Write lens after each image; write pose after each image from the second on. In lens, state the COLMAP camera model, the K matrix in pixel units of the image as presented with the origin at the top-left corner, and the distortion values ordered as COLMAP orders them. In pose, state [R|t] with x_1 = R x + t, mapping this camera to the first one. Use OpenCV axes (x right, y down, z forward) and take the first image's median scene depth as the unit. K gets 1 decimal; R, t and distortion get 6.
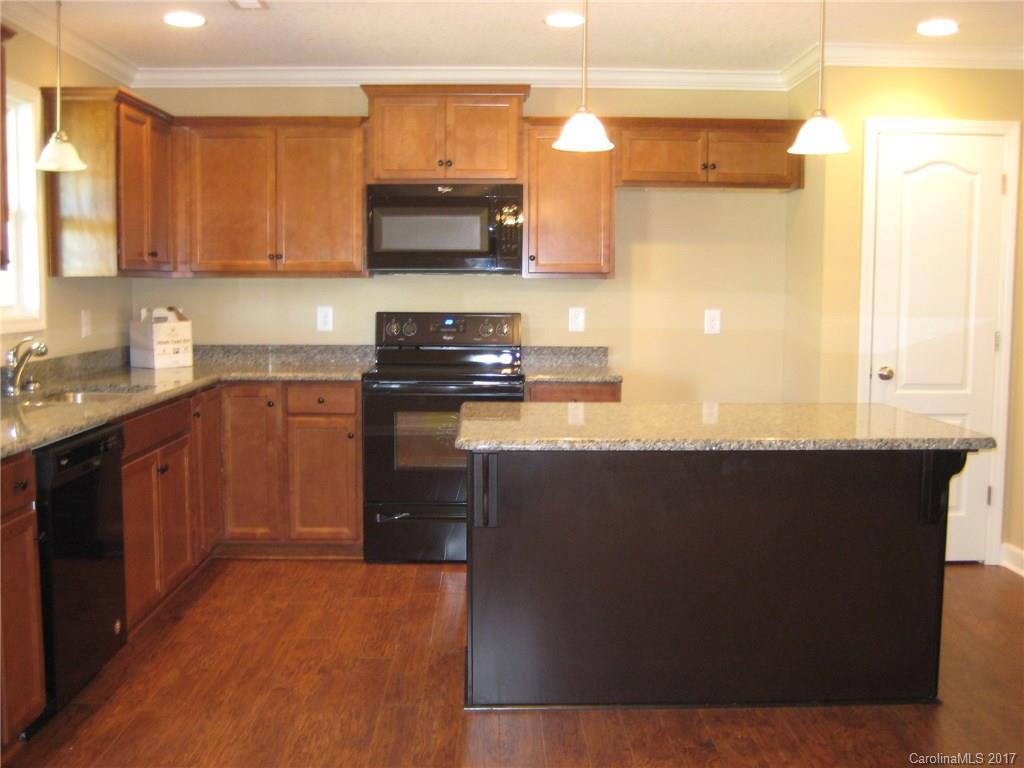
lens RADIAL K [[1067.9, 0, 508.3], [0, 1067.9, 385.4], [0, 0, 1]] dist [-0.098215, 0.000000]
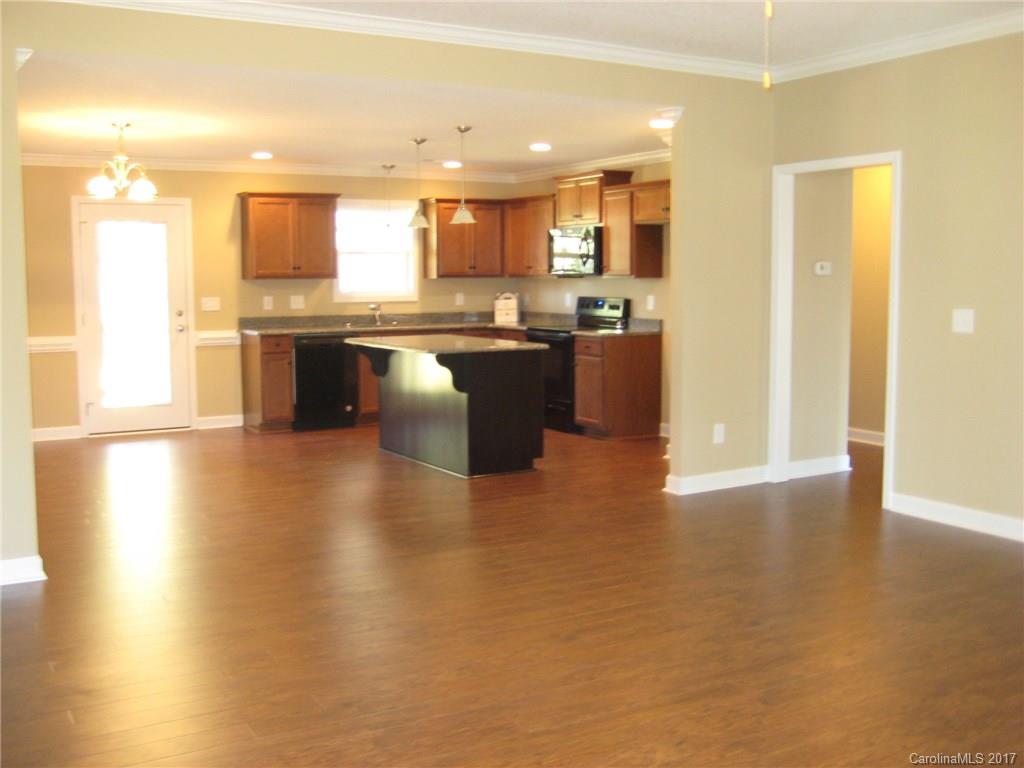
lens RADIAL K [[1067.9, 0, 506.5], [0, 1067.9, 383.9], [0, 0, 1]] dist [-0.098215, 0.000000]
pose [[0.486762, 0.082983, -0.869584, 1.537658], [-0.077603, 0.995649, 0.051574, -0.004677], [0.870081, 0.042378, 0.491084, -0.006017]]
